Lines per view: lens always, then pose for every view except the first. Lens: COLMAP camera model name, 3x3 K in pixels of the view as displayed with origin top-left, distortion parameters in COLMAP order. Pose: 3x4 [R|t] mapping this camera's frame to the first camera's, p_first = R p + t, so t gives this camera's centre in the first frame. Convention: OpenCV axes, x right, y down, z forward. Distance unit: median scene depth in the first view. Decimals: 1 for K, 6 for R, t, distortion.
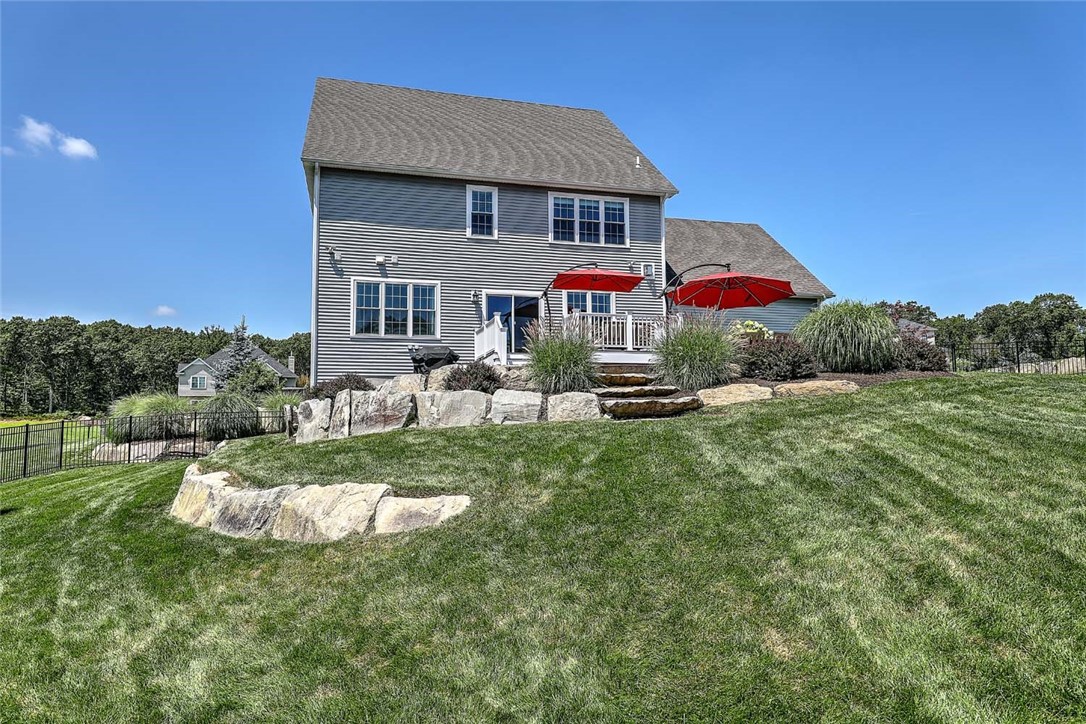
lens RADIAL K [[709.3, 0, 543.0], [0, 709.3, 362.0], [0, 0, 1]] dist [0.000453, -0.000612]
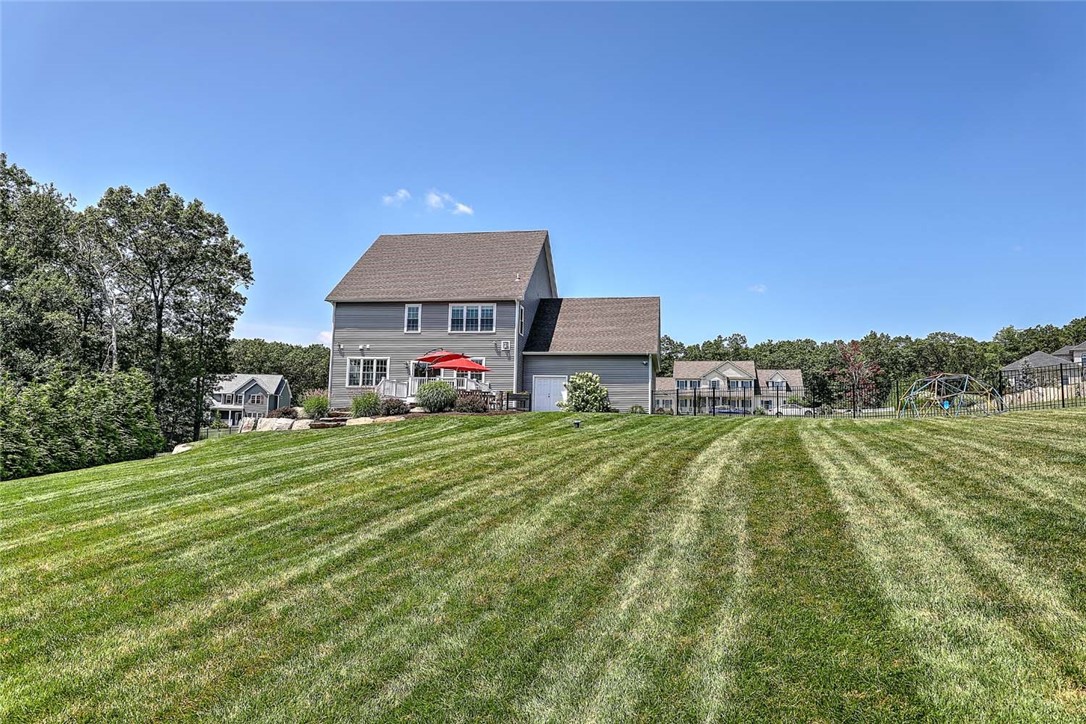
lens RADIAL K [[709.3, 0, 543.0], [0, 709.3, 362.0], [0, 0, 1]] dist [0.000453, -0.000612]
pose [[0.896350, -0.016467, -0.443041, 1.029147], [0.008262, 0.999757, -0.020443, -0.056172], [0.443270, 0.014663, 0.896268, -0.503659]]
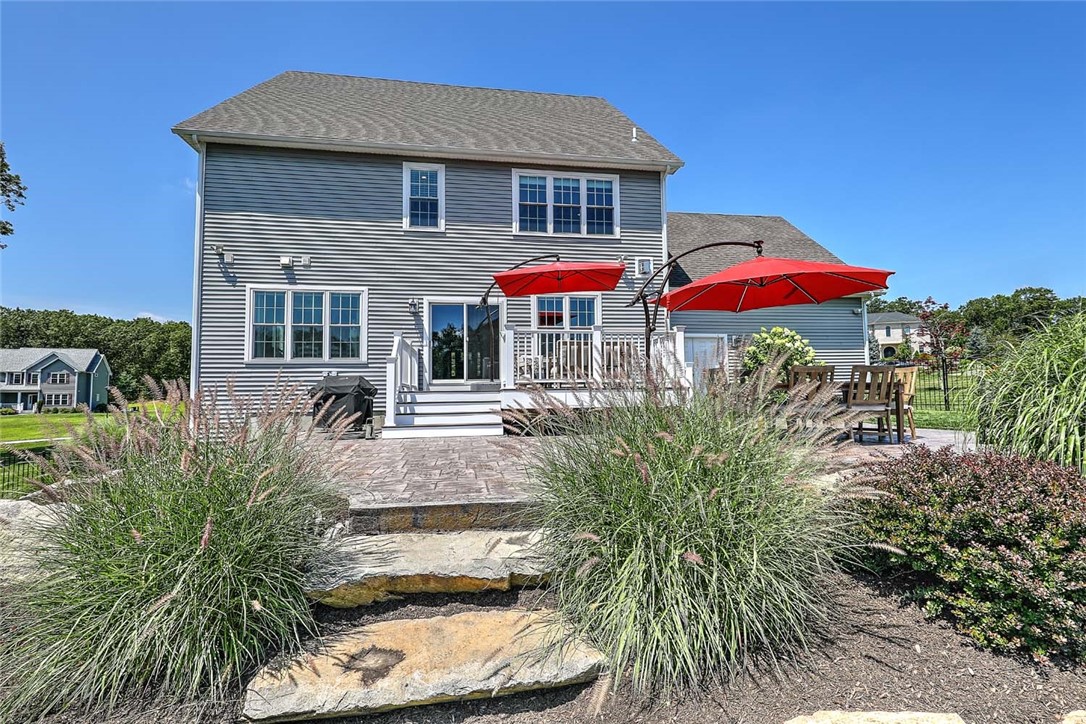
lens RADIAL K [[515.6, 0, 543.0], [0, 515.6, 362.0], [0, 0, 1]] dist [0.016220, -0.011541]
pose [[0.993767, -0.010783, -0.110955, 0.104372], [0.013575, 0.999609, 0.024441, -0.041985], [0.110649, -0.025795, 0.993525, 0.442459]]
